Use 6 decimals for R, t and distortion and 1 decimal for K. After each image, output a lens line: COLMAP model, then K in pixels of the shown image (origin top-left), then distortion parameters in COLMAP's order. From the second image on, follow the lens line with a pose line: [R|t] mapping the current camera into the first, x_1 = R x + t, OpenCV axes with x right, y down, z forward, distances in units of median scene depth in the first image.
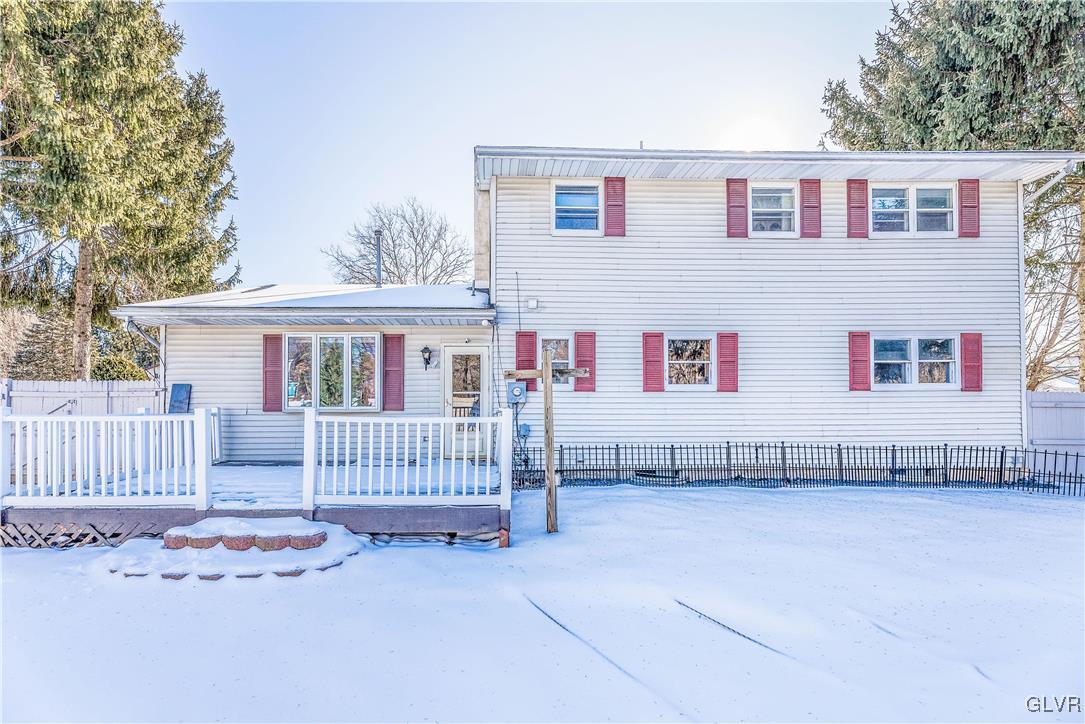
lens RADIAL K [[473.7, 0, 525.3], [0, 473.7, 399.5], [0, 0, 1]] dist [0.000437, 0.000391]
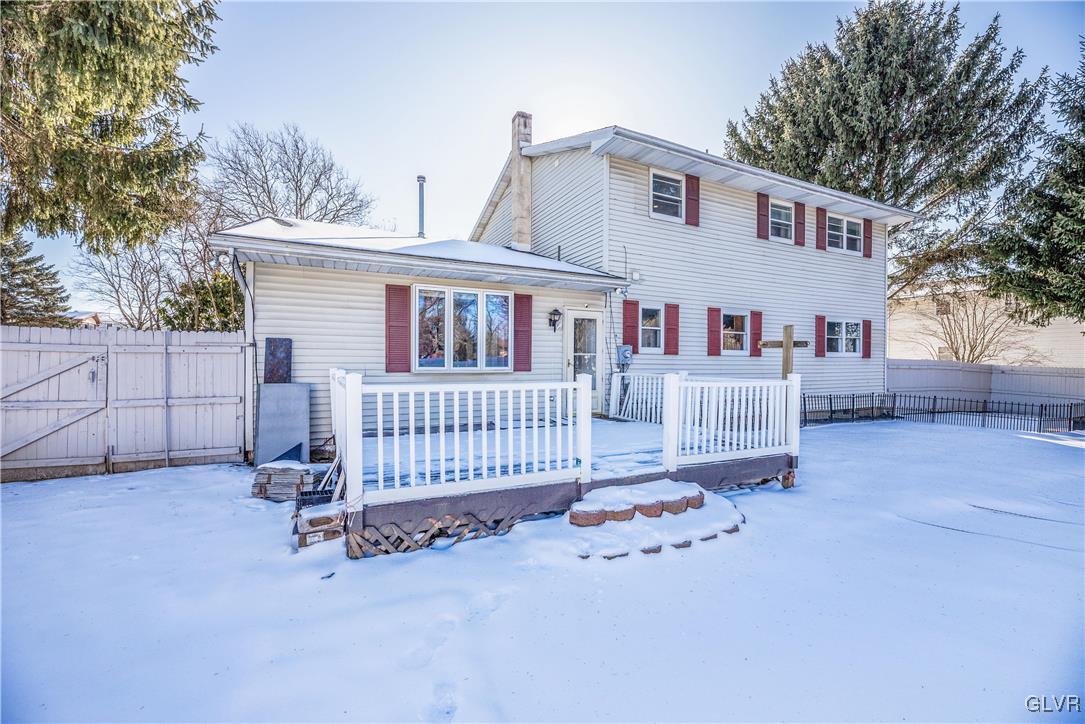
lens RADIAL K [[450.4, 0, 537.0], [0, 450.4, 357.9], [0, 0, 1]] dist [0.000390, -0.000188]
pose [[0.907824, 0.011225, 0.419202, -0.641779], [-0.014861, 0.999875, 0.005410, -0.010052], [-0.419089, -0.011141, 0.907877, 0.127531]]
